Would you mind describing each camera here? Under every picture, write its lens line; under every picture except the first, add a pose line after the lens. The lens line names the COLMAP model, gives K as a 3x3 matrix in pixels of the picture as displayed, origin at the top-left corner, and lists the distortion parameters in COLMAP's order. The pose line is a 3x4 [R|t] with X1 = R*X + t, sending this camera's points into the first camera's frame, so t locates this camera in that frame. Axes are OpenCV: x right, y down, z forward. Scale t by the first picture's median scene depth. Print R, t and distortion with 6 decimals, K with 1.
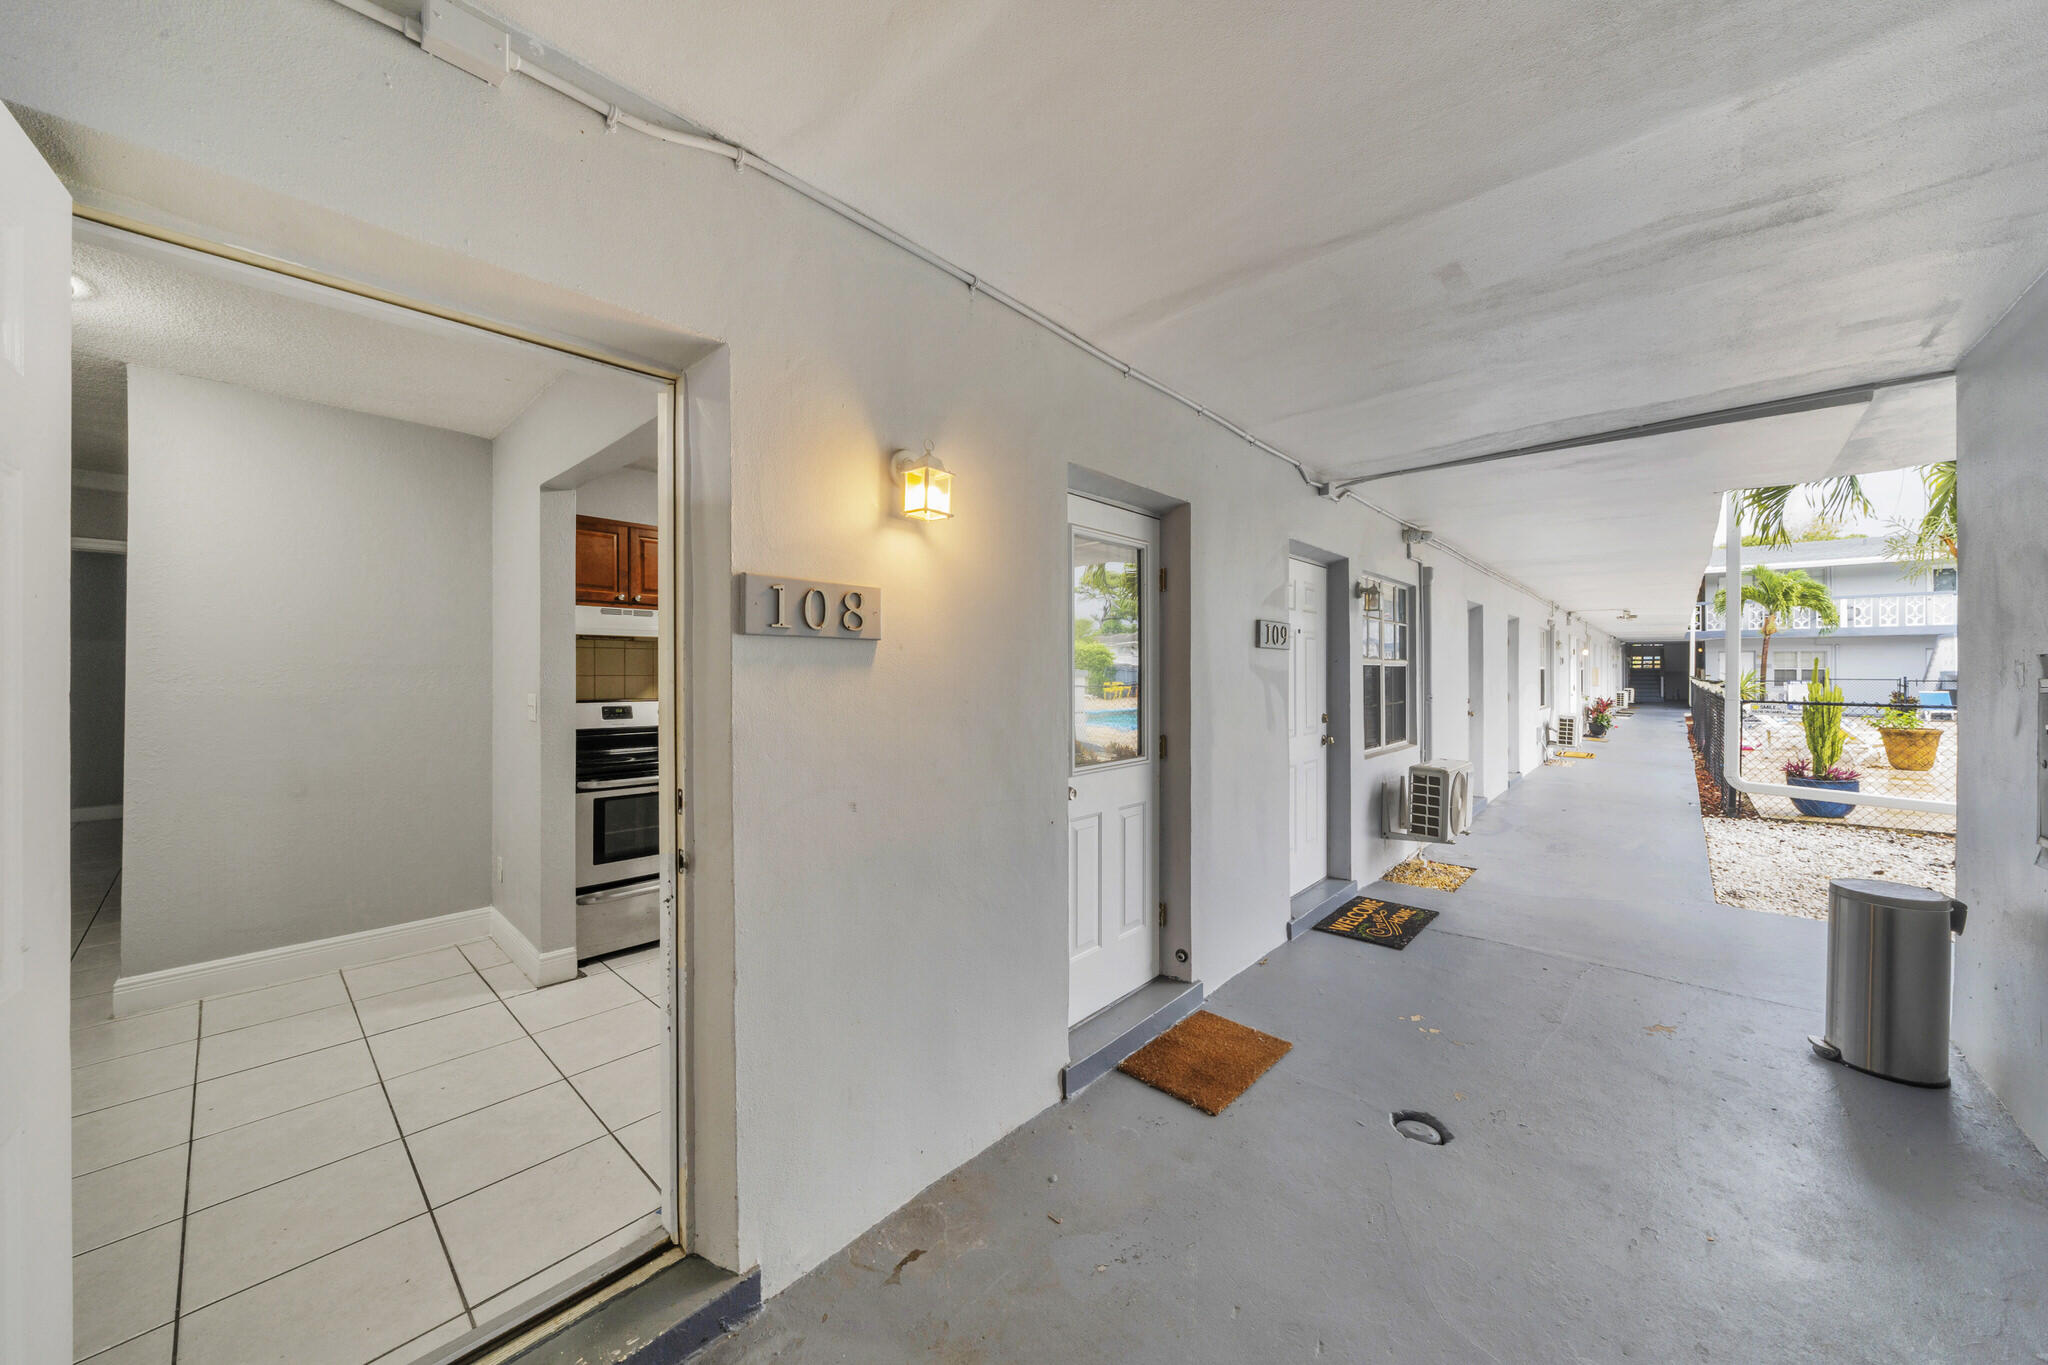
lens RADIAL K [[721.9, 0, 1015.6], [0, 721.9, 672.1], [0, 0, 1]] dist [0.000772, 0.000060]
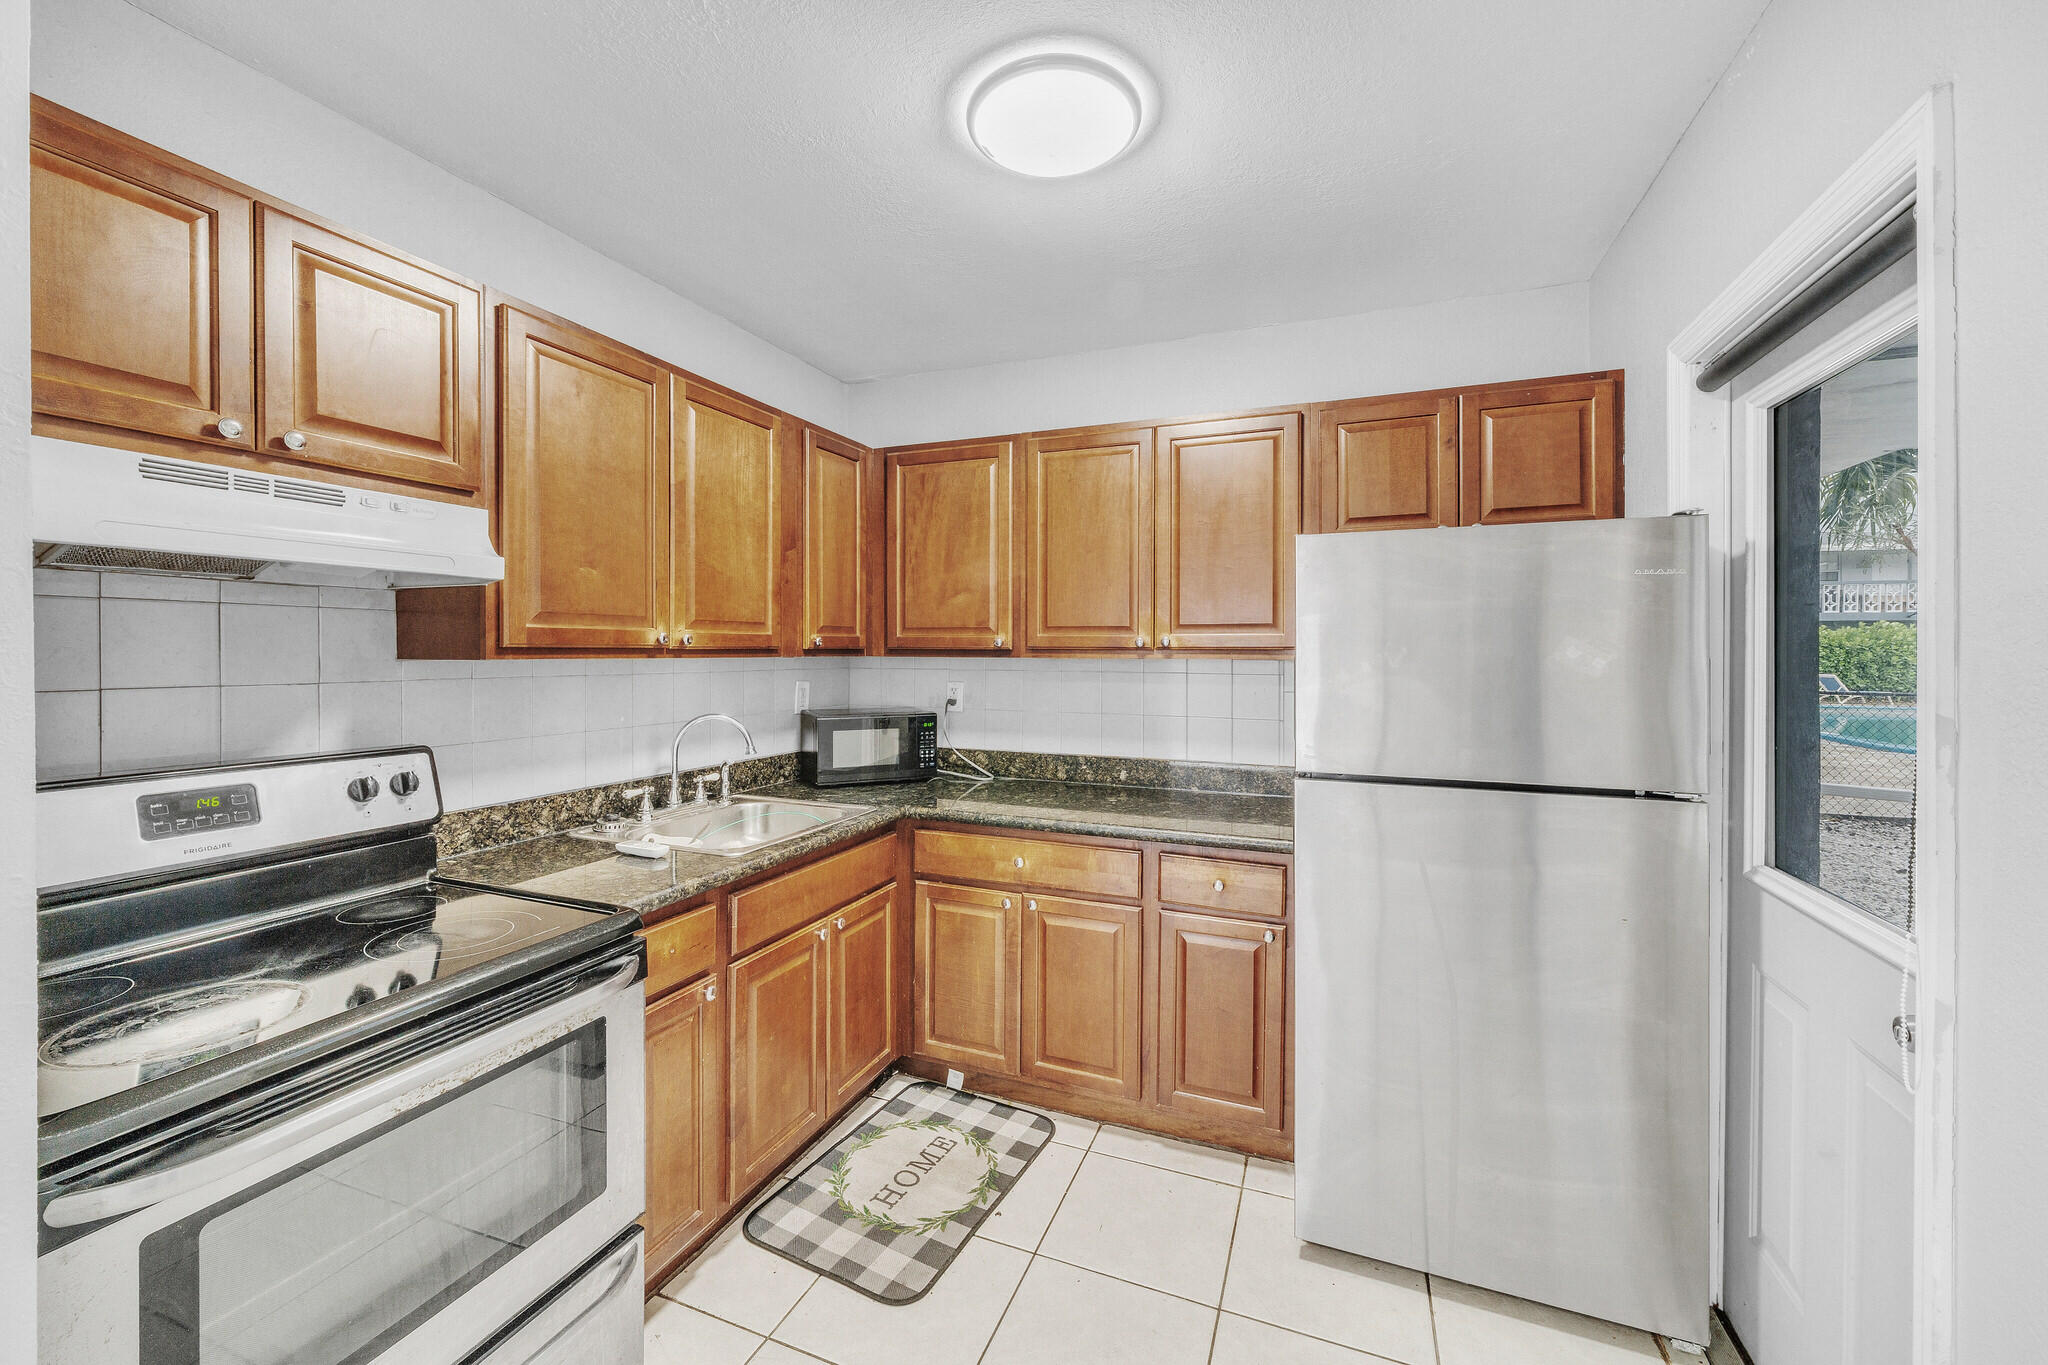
lens RADIAL K [[802.8, 0, 1005.6], [0, 802.8, 653.2], [0, 0, 1]] dist [0.002884, -0.000308]
pose [[0.940004, 0.002825, 0.341151, -0.353957], [-0.004148, 0.999986, 0.003151, -0.013992], [-0.341138, -0.004377, 0.940003, 0.572011]]
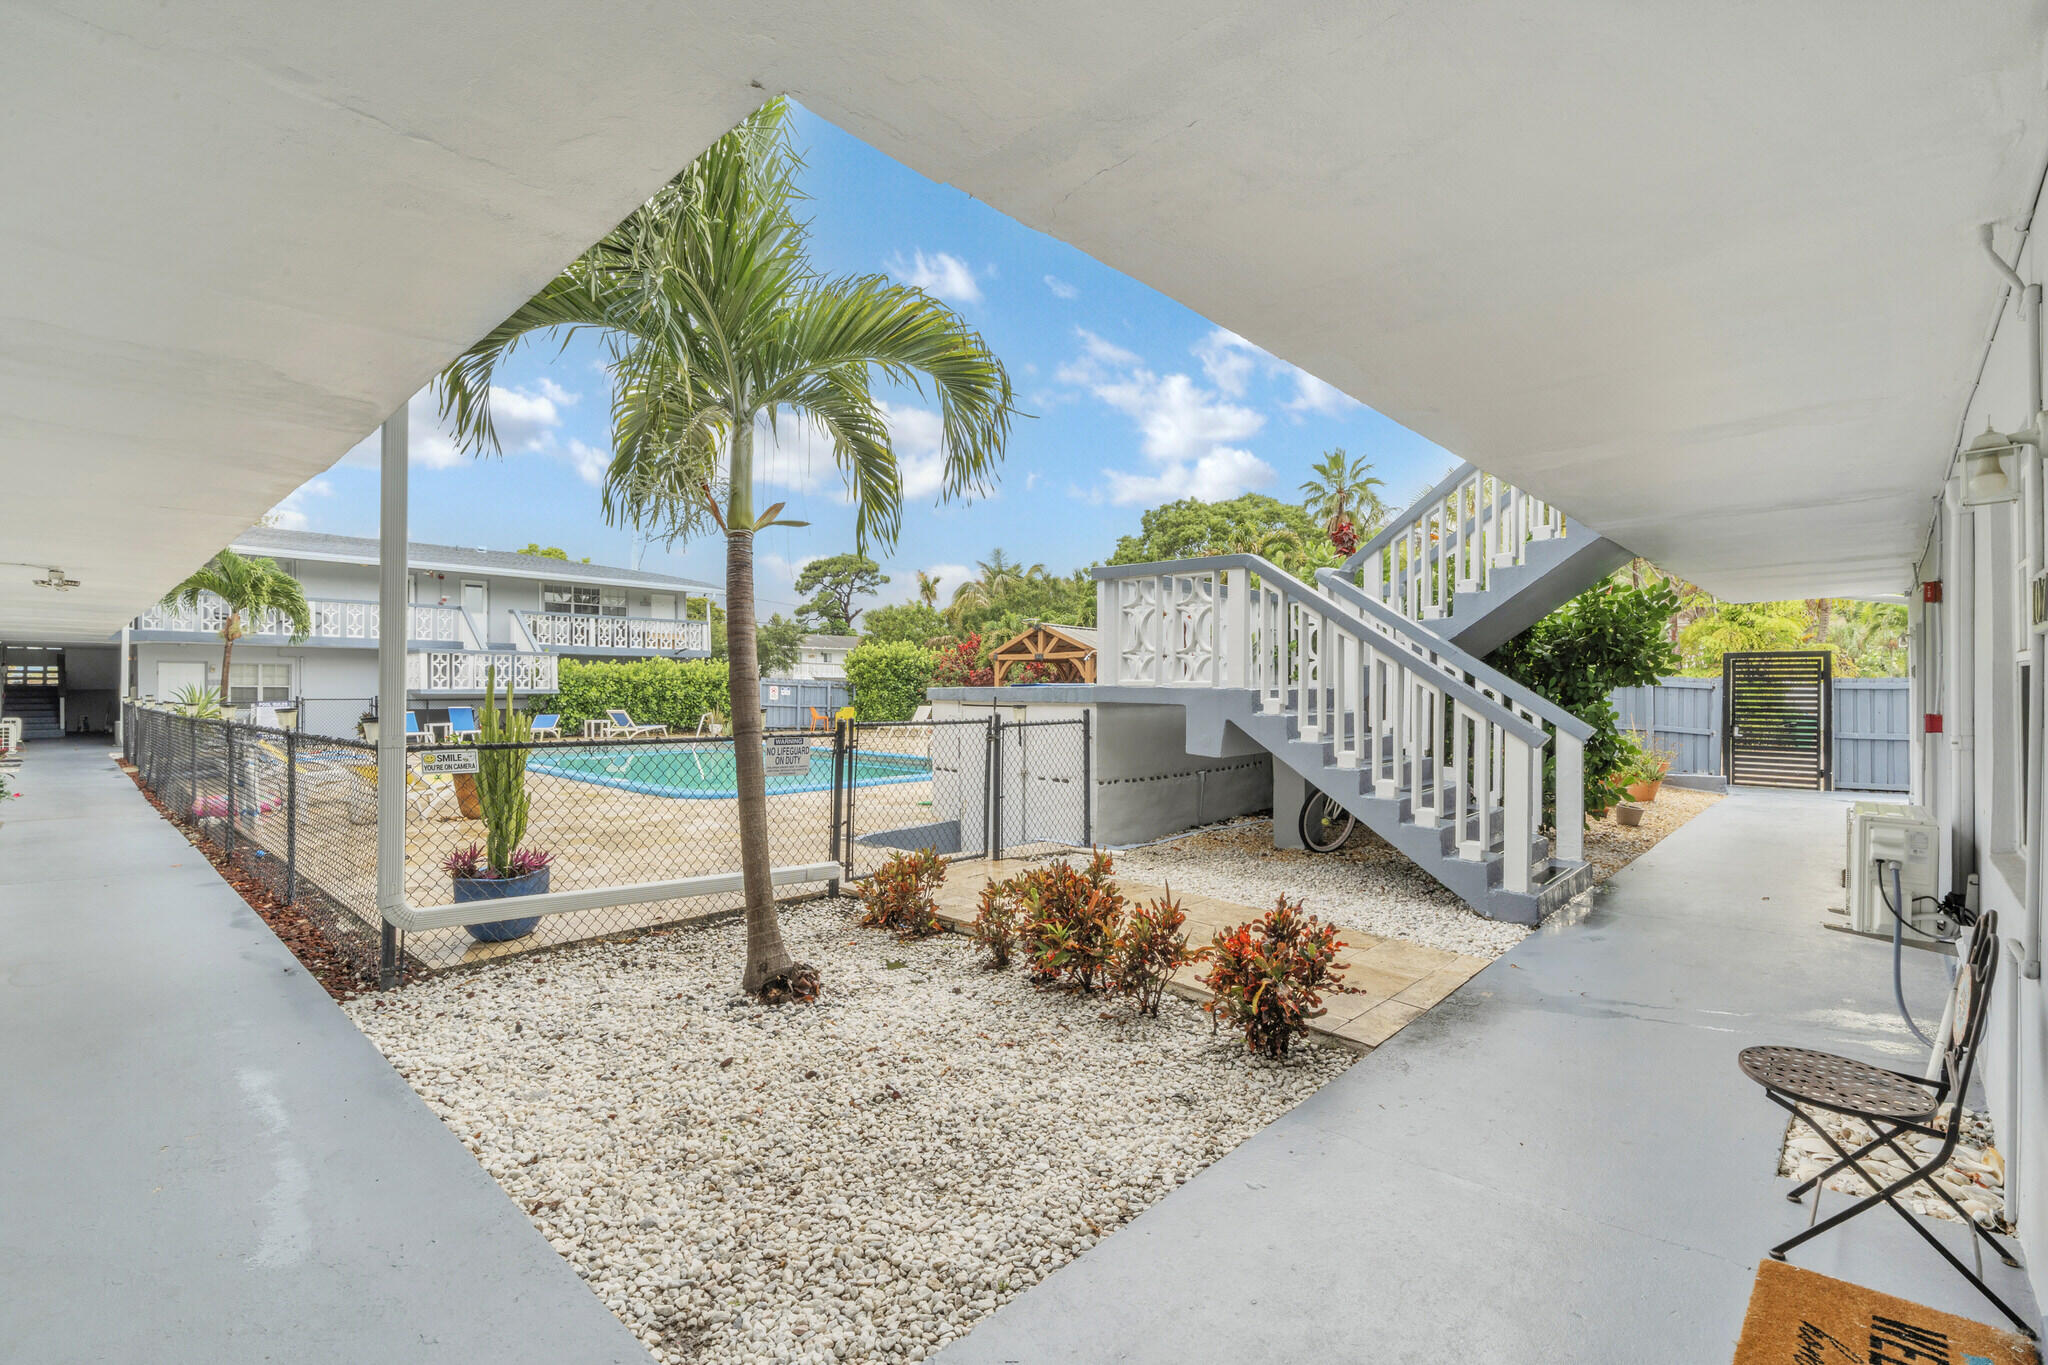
lens RADIAL K [[909.8, 0, 1014.0], [0, 909.8, 686.2], [0, 0, 1]] dist [-0.001404, -0.000533]
pose [[0.016063, 0.005491, 0.999856, 0.746126], [0.000051, 0.999985, -0.005492, 0.002797], [-0.999871, 0.000140, 0.016063, 1.078551]]
